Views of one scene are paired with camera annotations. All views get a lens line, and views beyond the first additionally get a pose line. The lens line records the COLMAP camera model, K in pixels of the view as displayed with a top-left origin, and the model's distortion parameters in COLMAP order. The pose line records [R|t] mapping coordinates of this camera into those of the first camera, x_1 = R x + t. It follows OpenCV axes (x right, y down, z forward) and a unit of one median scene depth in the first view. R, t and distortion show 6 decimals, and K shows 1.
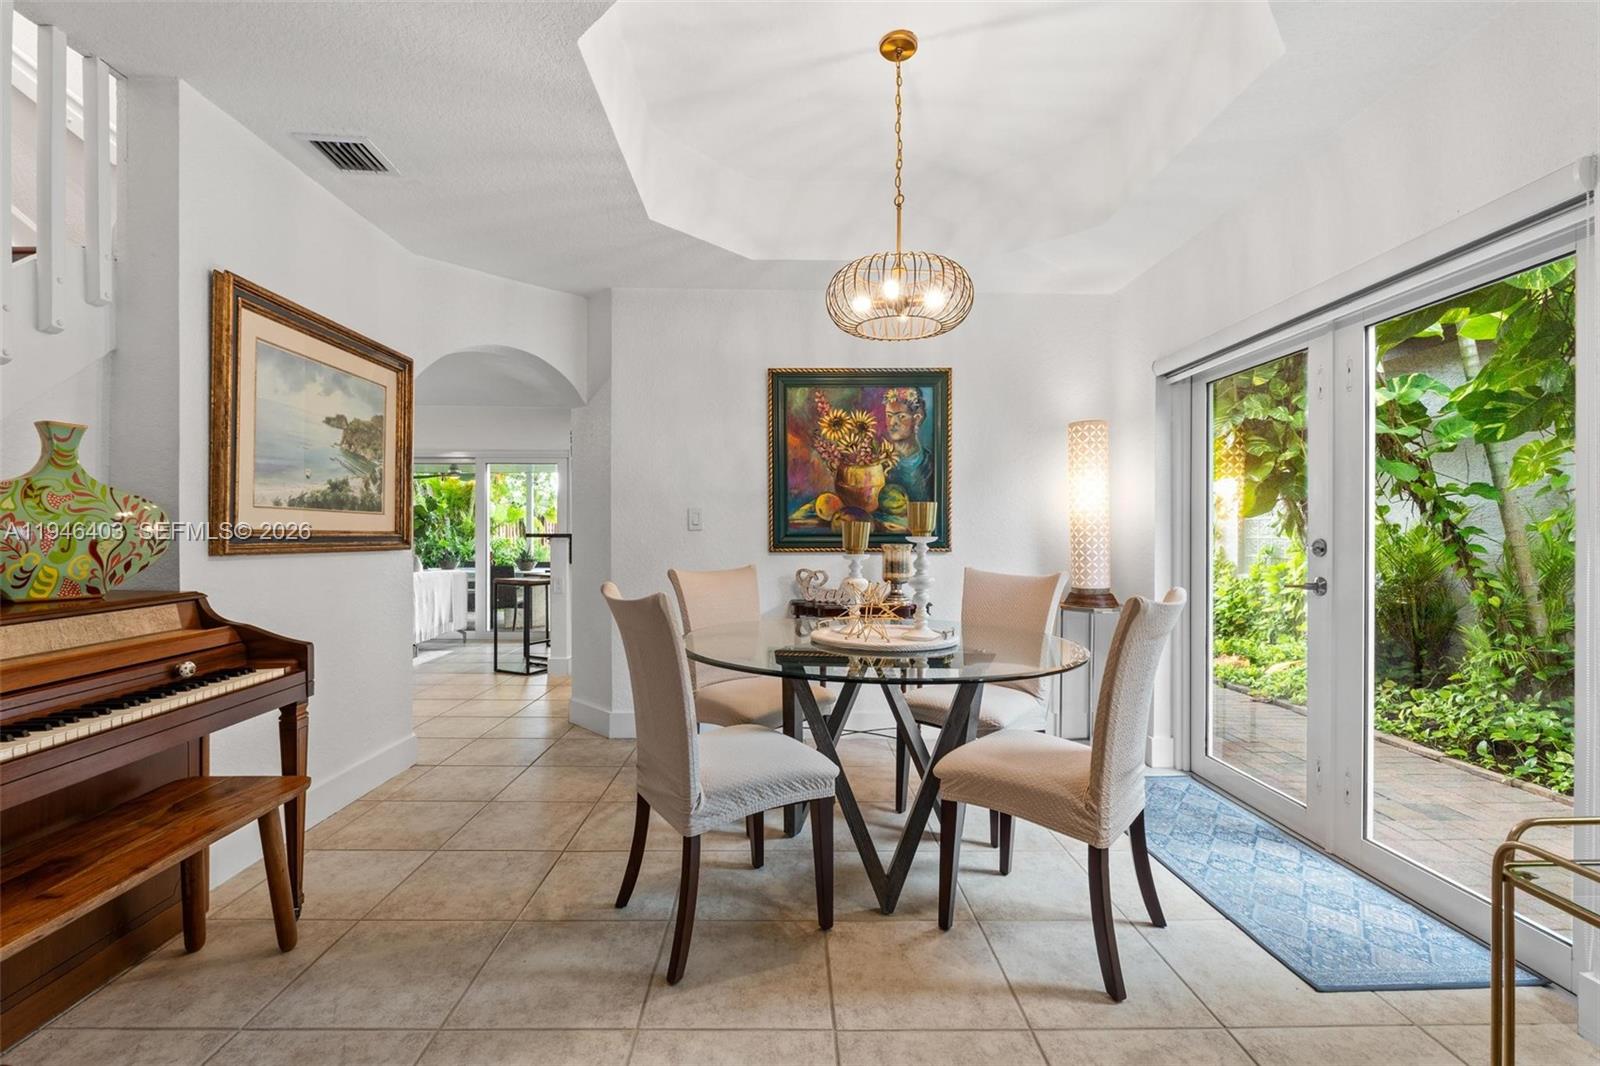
lens RADIAL K [[691.1, 0, 799.0], [0, 691.1, 538.6], [0, 0, 1]] dist [-0.006463, 0.000222]
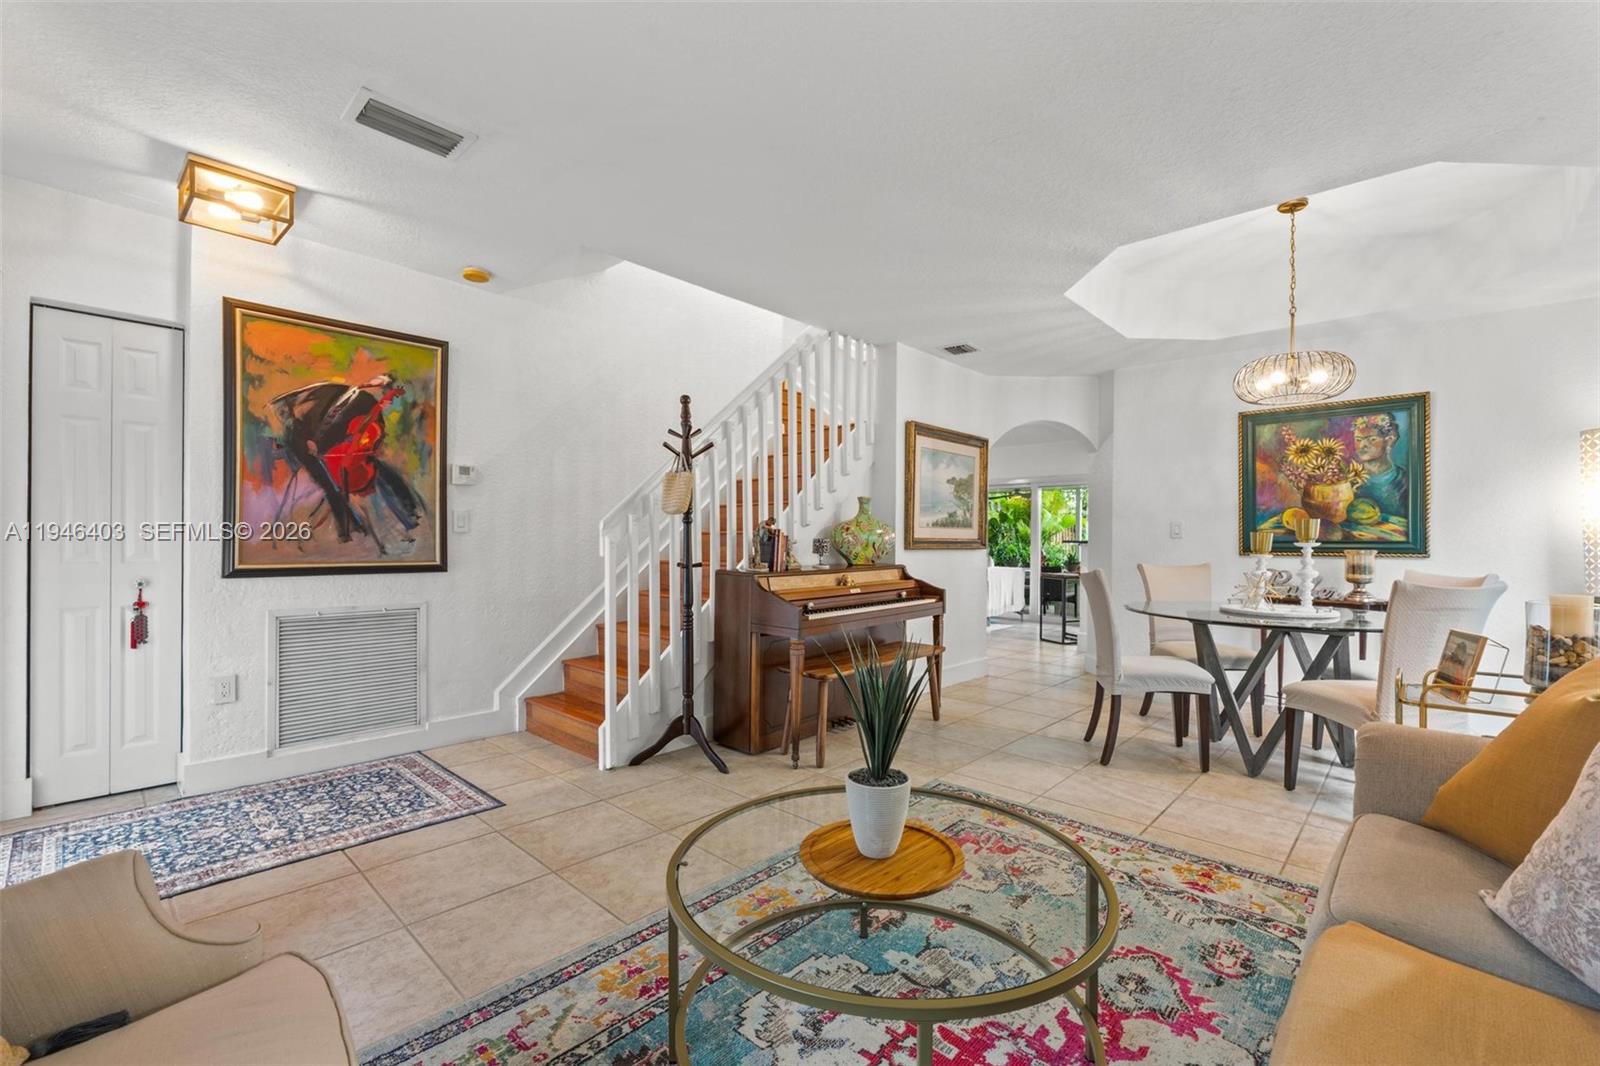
lens RADIAL K [[691.1, 0, 797.2], [0, 691.1, 545.6], [0, 0, 1]] dist [-0.006463, 0.000222]
pose [[0.711079, 0.007490, -0.703072, 0.294448], [-0.008997, 0.999958, 0.001553, 0.007519], [0.703054, 0.005221, 0.711117, -0.524200]]
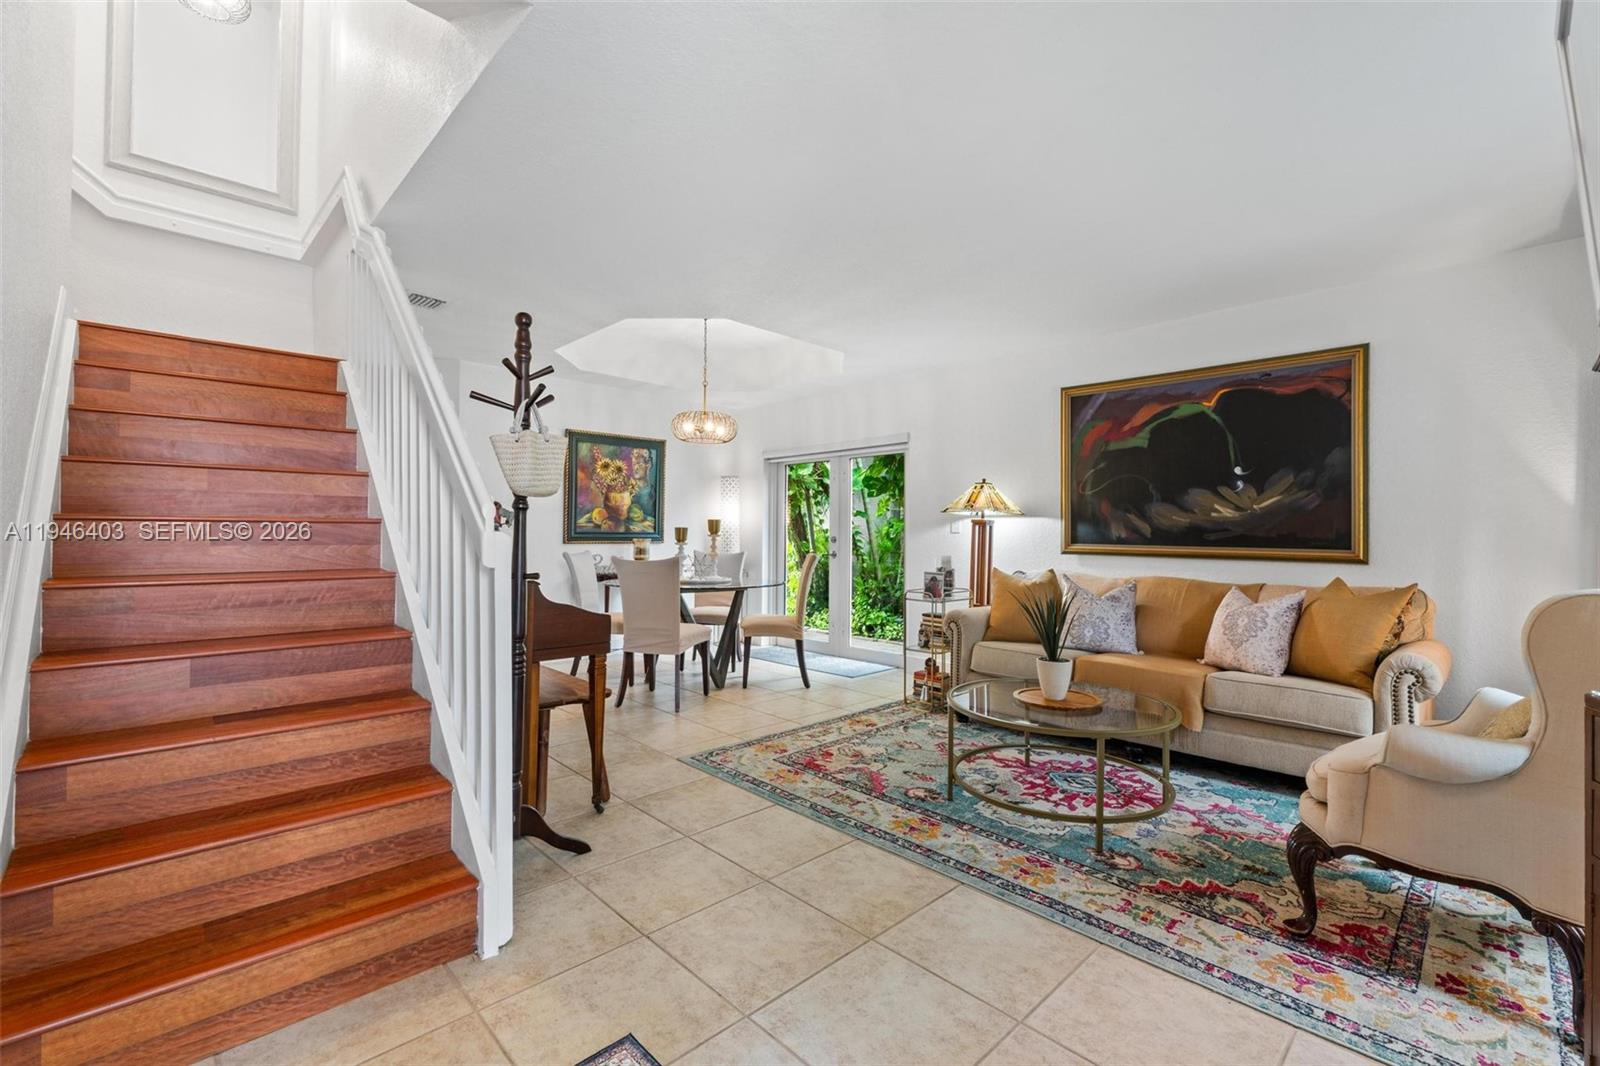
lens RADIAL K [[691.1, 0, 809.9], [0, 691.1, 534.4], [0, 0, 1]] dist [-0.006463, 0.000222]
pose [[0.722099, 0.004544, 0.691775, -0.794459], [-0.003562, 0.999990, -0.002851, 0.000668], [-0.691780, -0.000405, 0.722108, -0.583225]]
